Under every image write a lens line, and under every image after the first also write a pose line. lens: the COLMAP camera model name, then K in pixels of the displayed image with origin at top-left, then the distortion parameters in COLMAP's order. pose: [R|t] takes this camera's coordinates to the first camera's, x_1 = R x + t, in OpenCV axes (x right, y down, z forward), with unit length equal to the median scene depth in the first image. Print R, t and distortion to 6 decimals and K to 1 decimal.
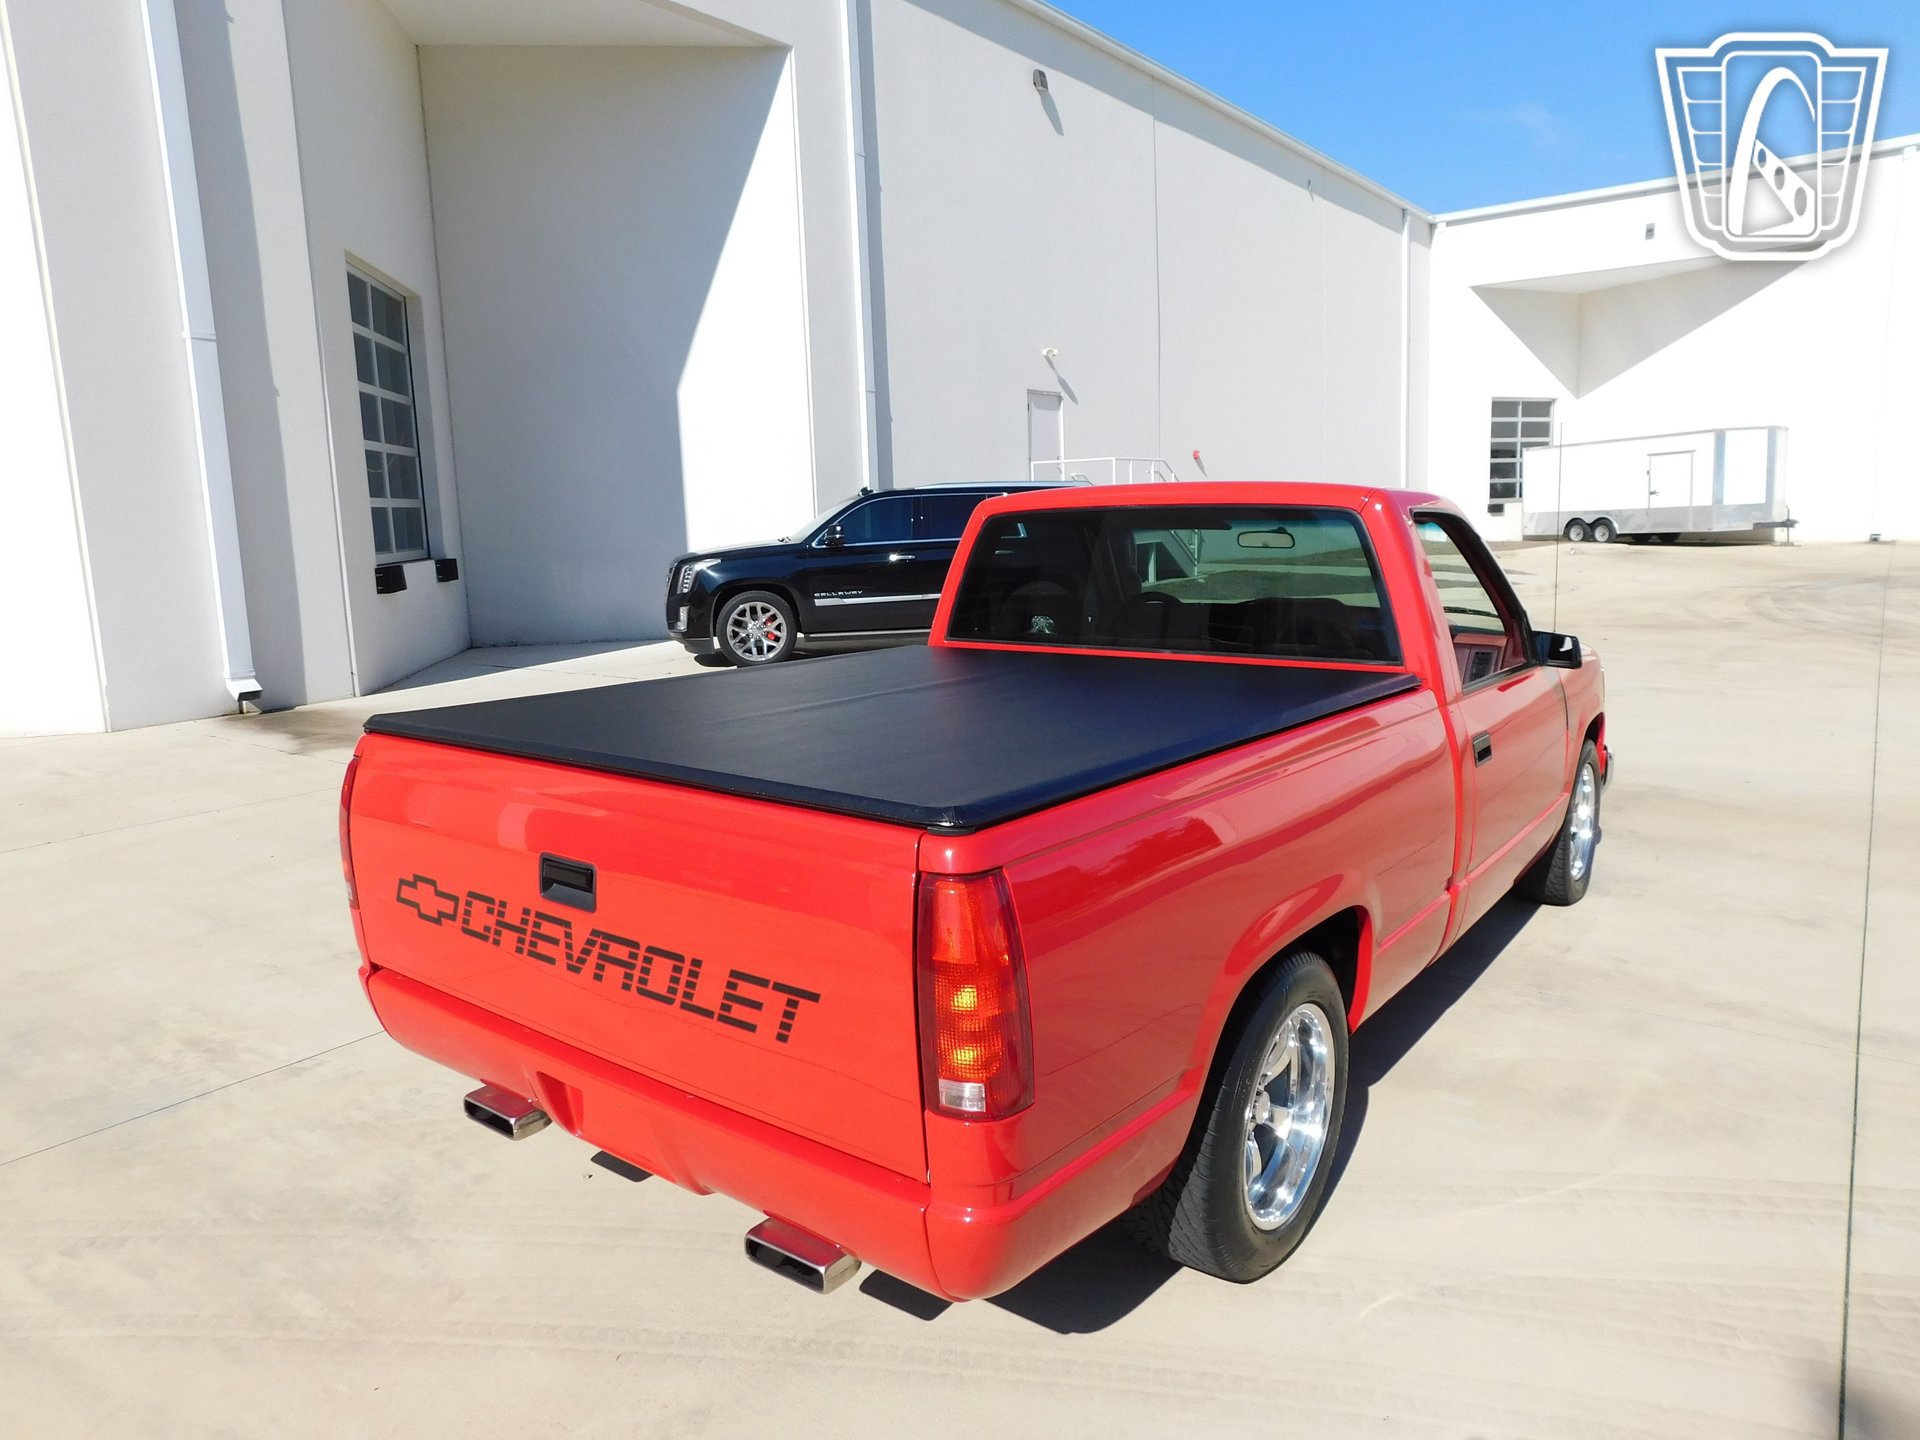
lens RADIAL K [[1269.7, 0, 945.5], [0, 1269.7, 714.8], [0, 0, 1]] dist [-0.063748, 0.047721]
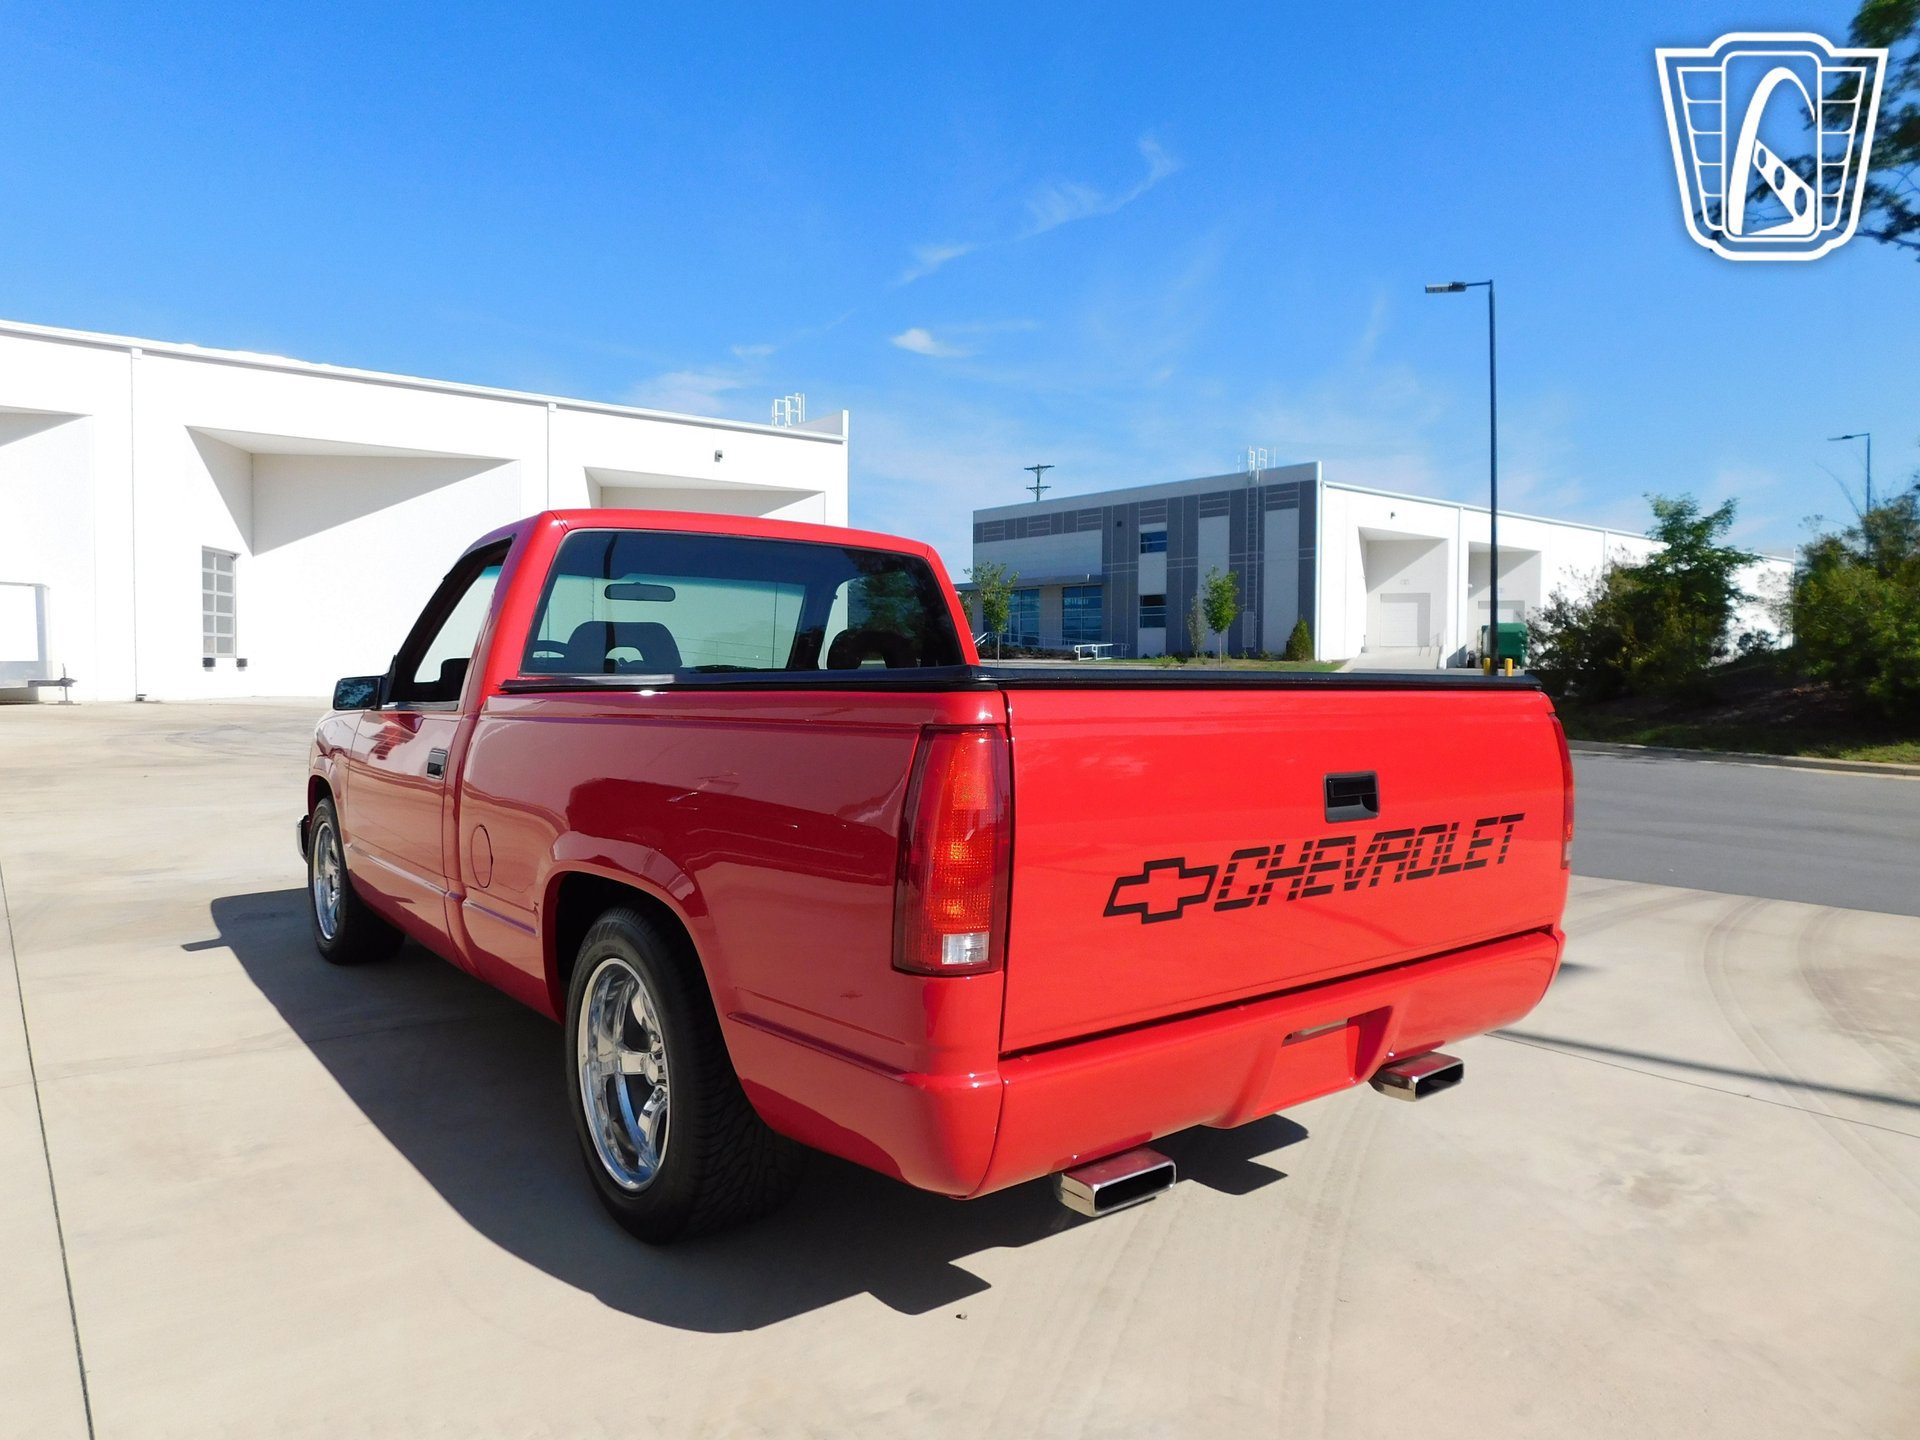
lens RADIAL K [[1269.7, 0, 942.3], [0, 1269.7, 719.1], [0, 0, 1]] dist [-0.063748, 0.047721]
pose [[0.250744, -0.007622, 0.968024, -1.200800], [0.142934, 0.989300, -0.029234, 0.048640], [-0.957443, 0.145694, 0.249150, 0.934308]]
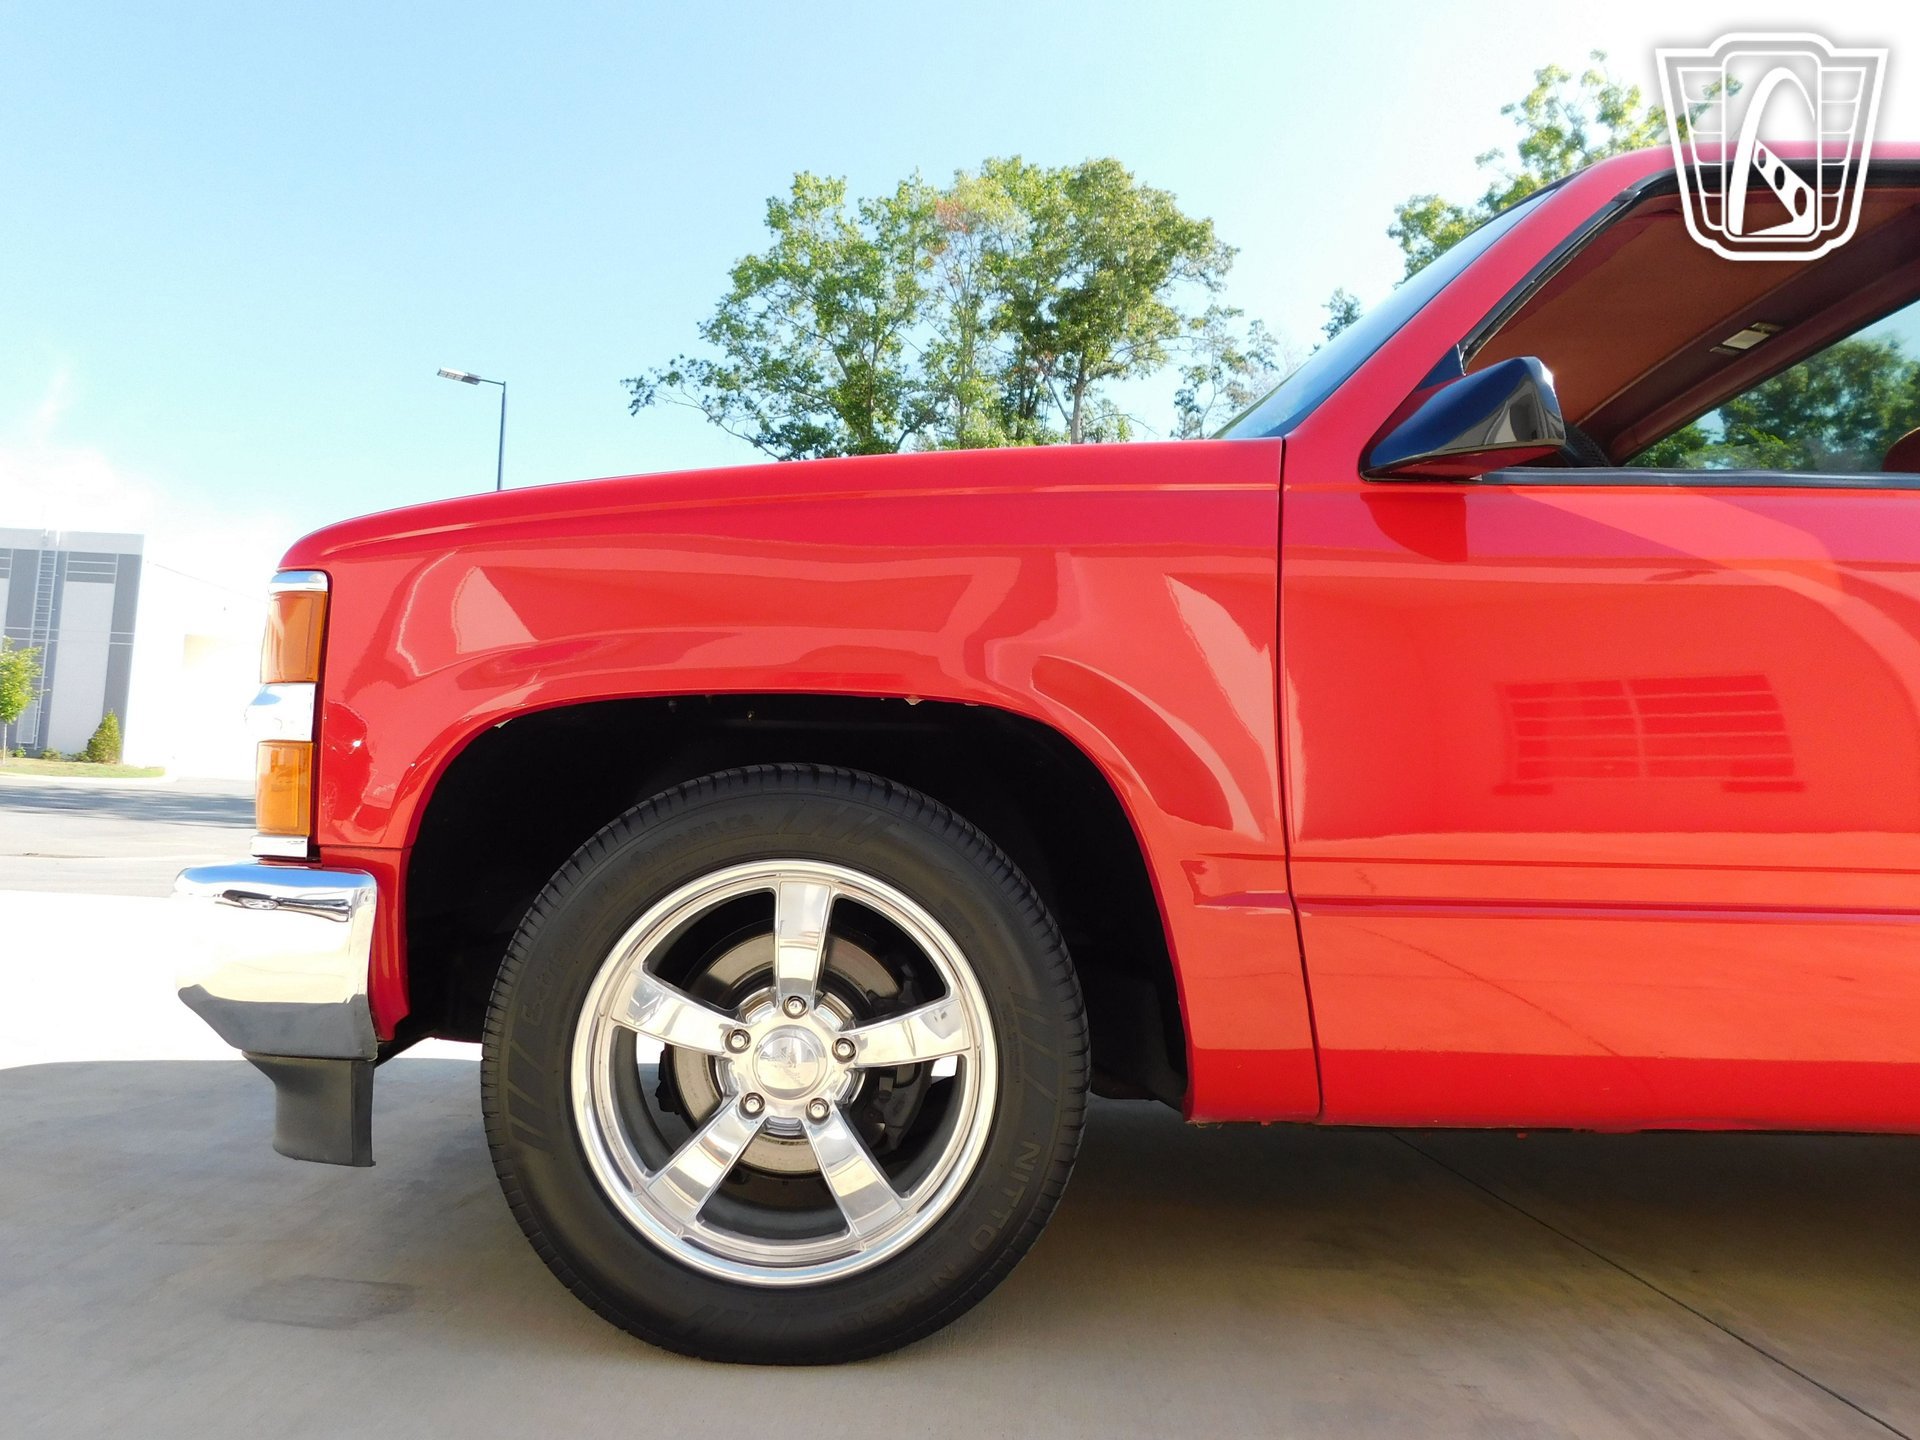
lens RADIAL K [[1269.7, 0, 957.4], [0, 1269.7, 725.4], [0, 0, 1]] dist [-0.063748, 0.047721]
pose [[-0.643452, 0.065324, 0.762694, -0.097786], [0.101852, 0.994799, 0.000724, -0.032219], [-0.758681, 0.078148, -0.646759, 2.581085]]
